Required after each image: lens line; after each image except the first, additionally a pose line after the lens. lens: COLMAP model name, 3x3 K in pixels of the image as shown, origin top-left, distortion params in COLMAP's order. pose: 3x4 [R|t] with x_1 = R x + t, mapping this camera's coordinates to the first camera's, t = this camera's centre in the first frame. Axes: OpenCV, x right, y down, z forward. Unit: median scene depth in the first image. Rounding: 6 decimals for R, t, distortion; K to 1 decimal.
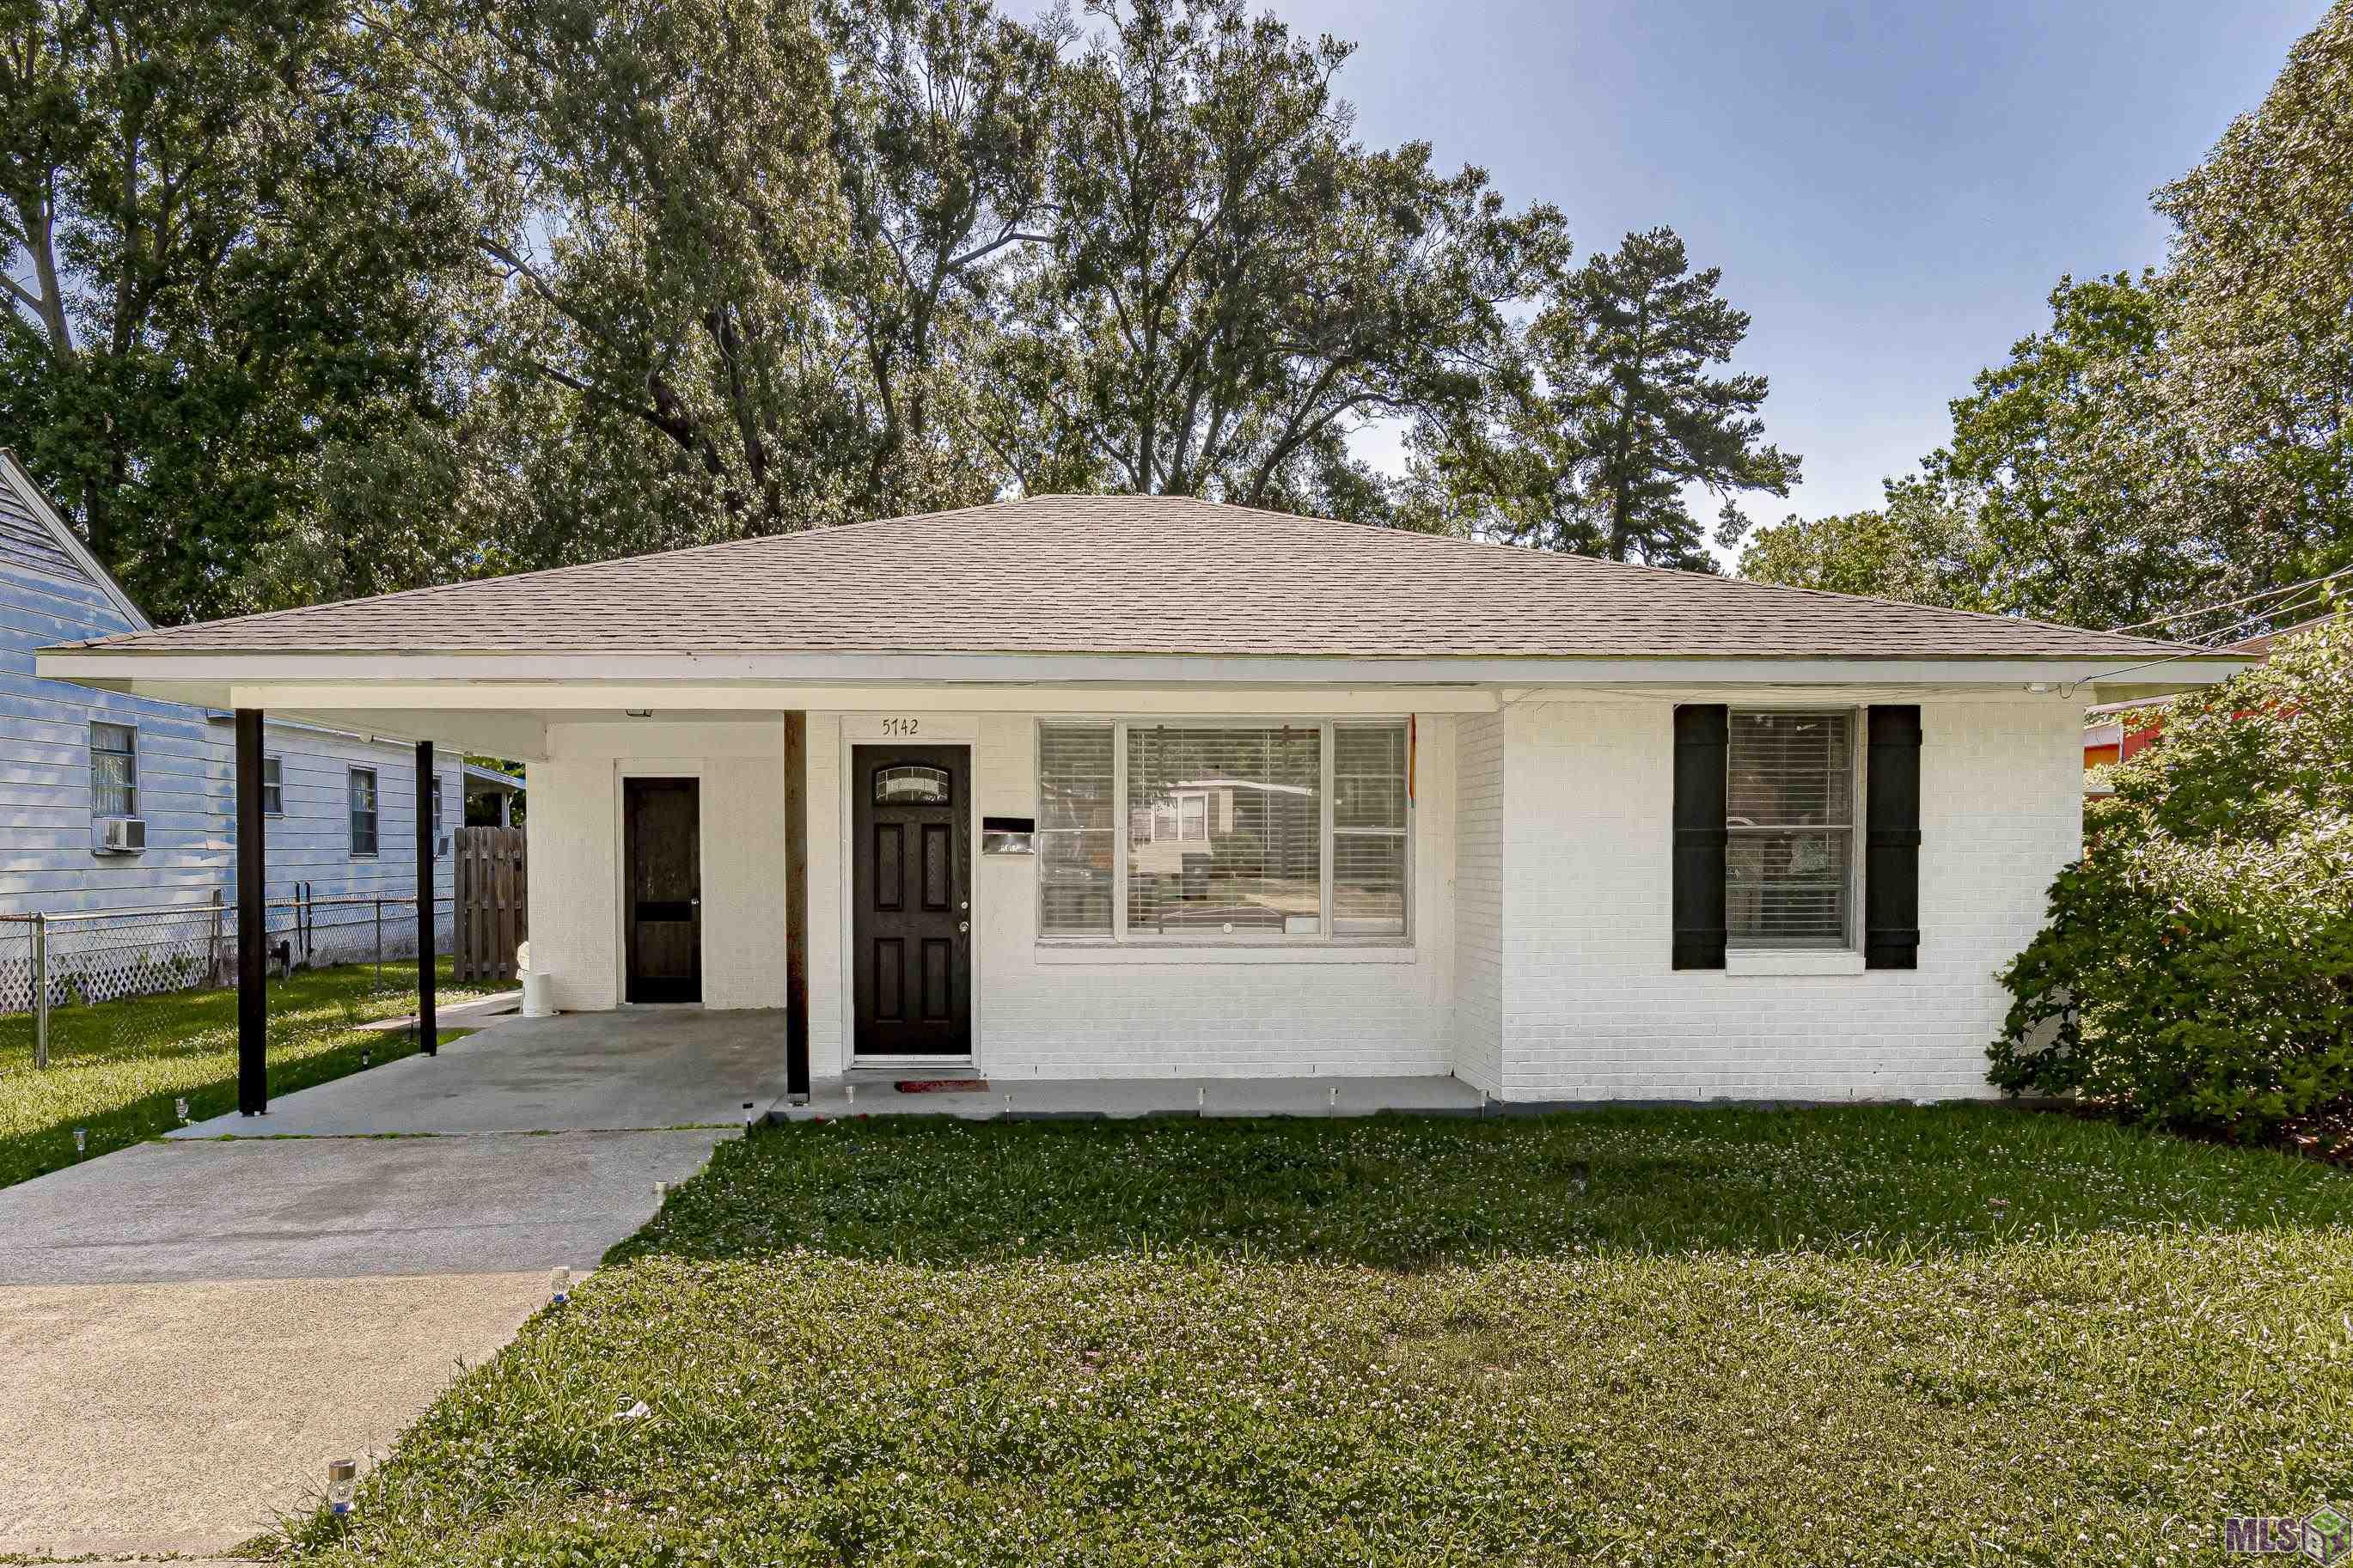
lens RADIAL K [[1352.4, 0, 1176.5], [0, 1352.4, 784.0], [0, 0, 1]] dist [-0.000760, 0.000105]
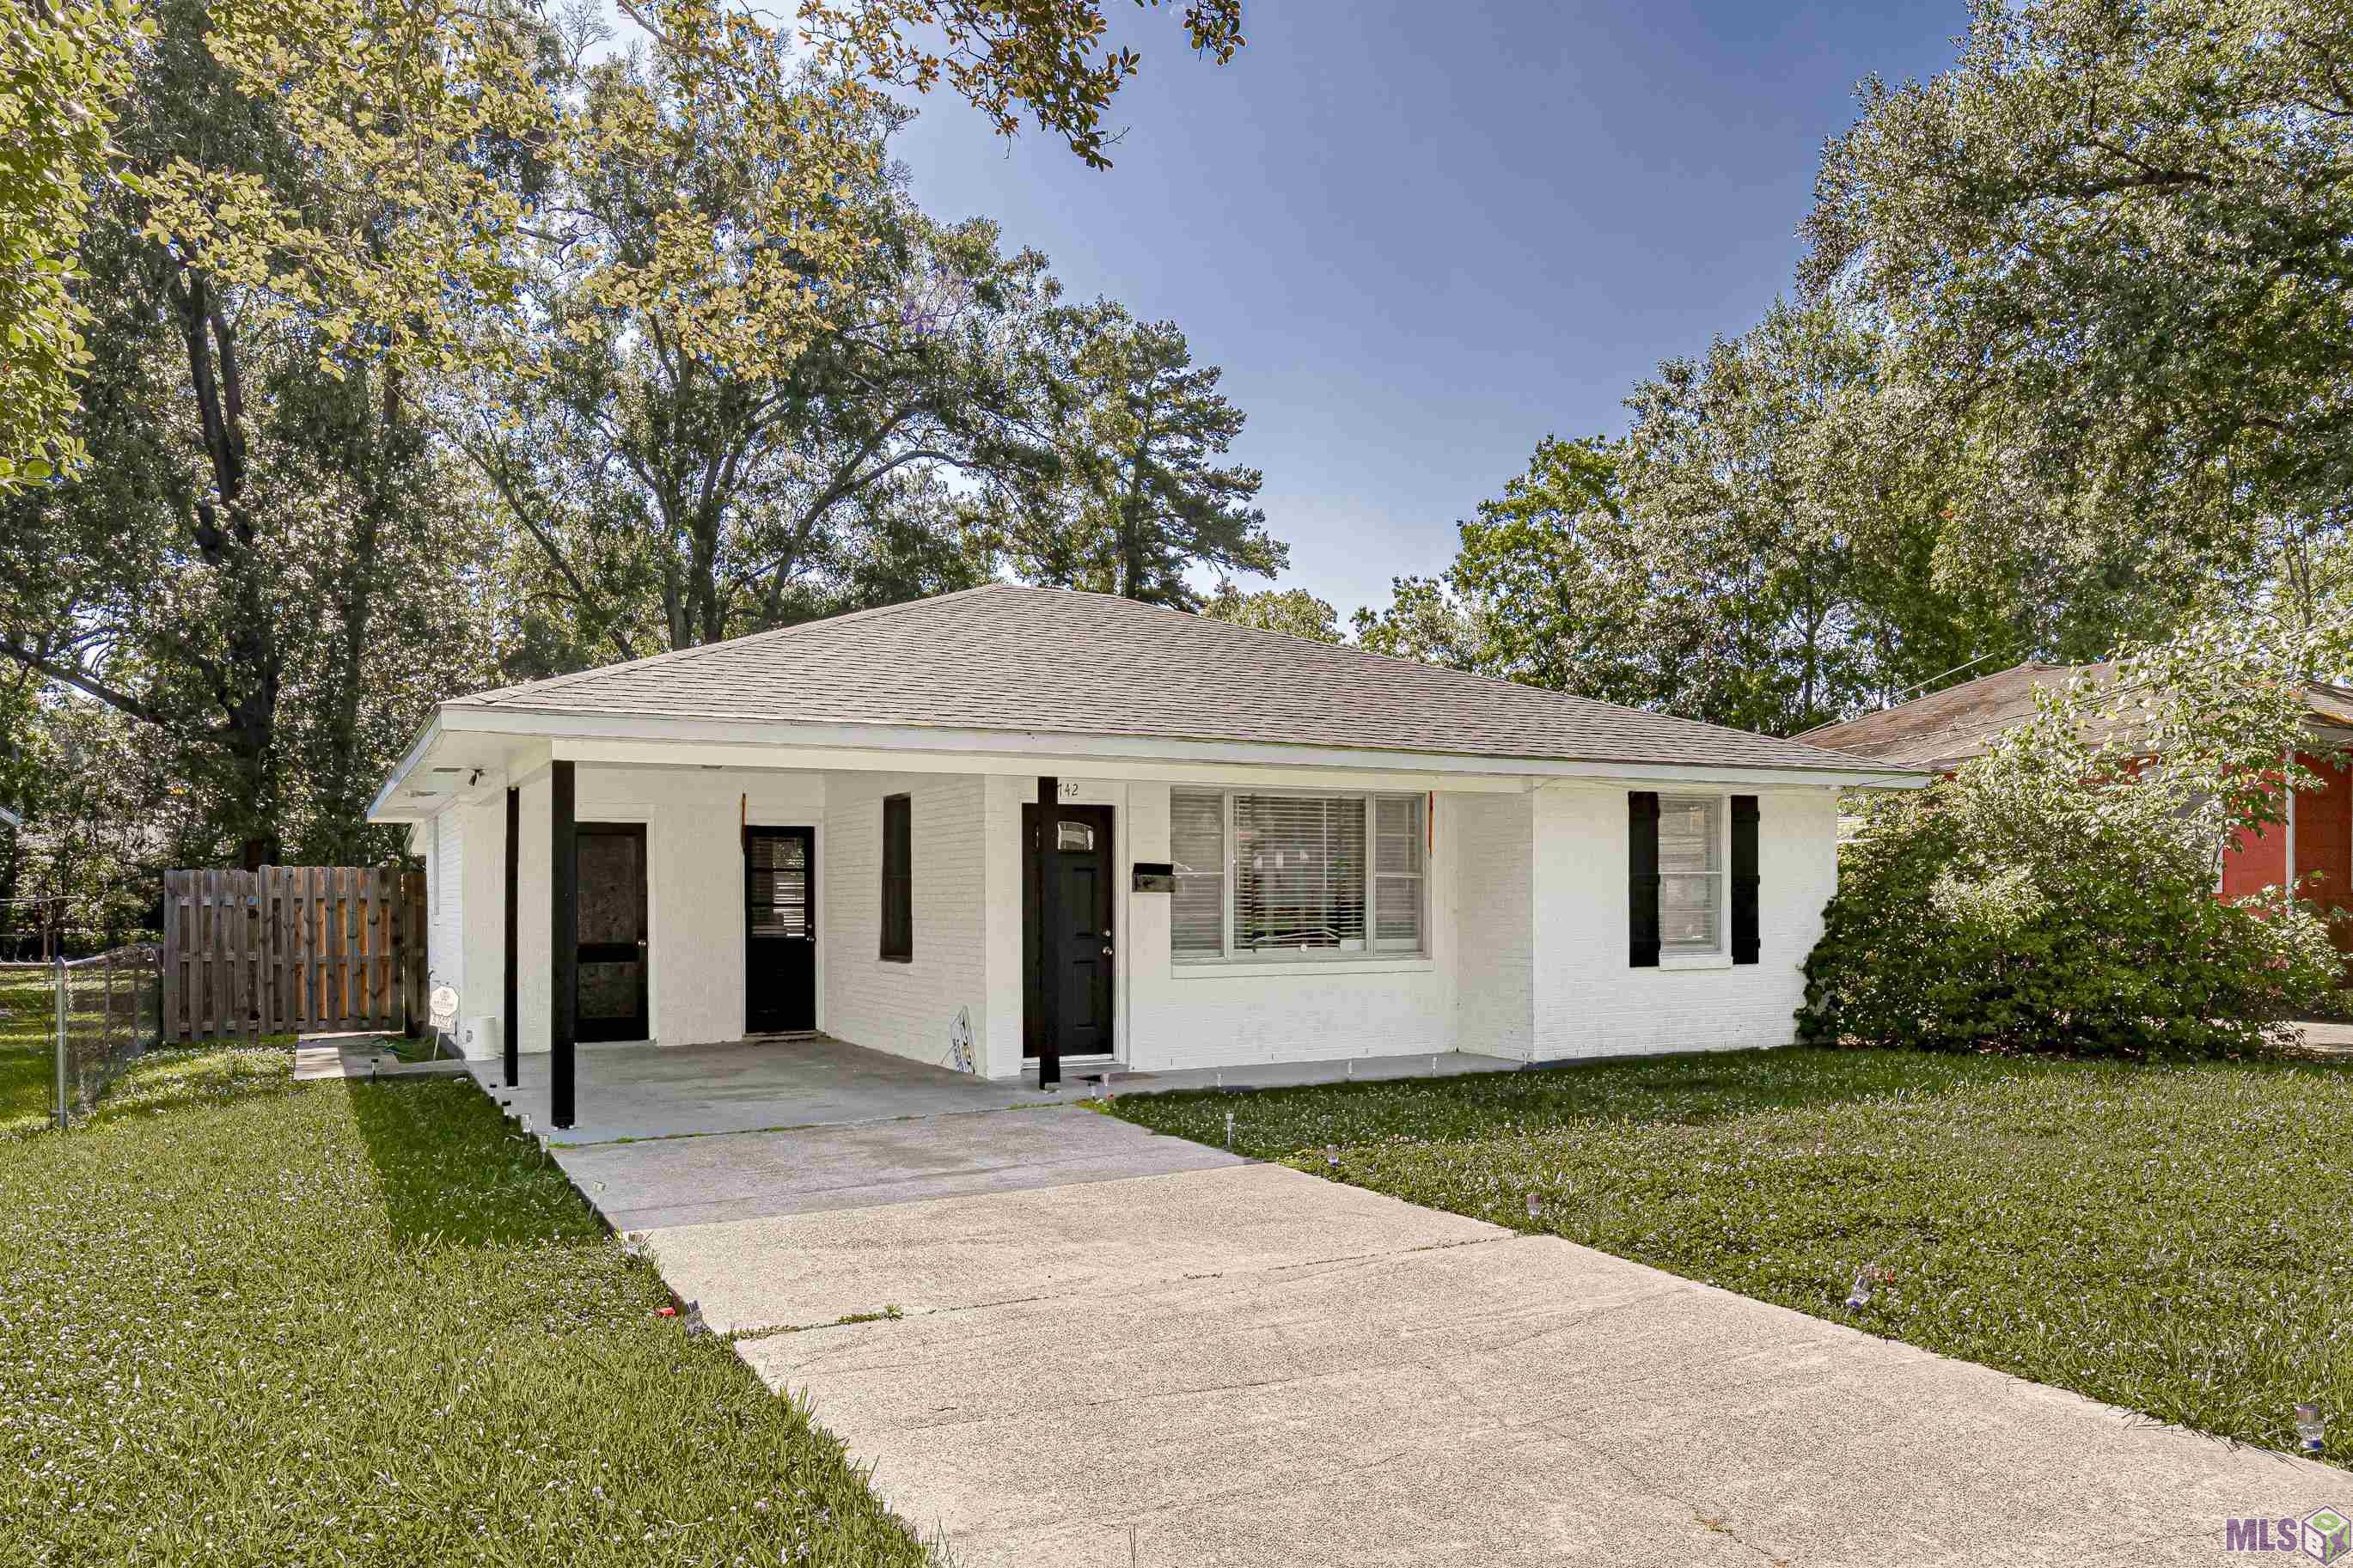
lens RADIAL K [[1352.4, 0, 1176.5], [0, 1352.4, 784.0], [0, 0, 1]] dist [-0.000760, 0.000105]
pose [[0.934443, 0.026058, 0.355158, -0.350824], [-0.013243, 0.999172, -0.038466, -0.001167], [-0.355866, 0.031241, 0.934015, -0.126744]]
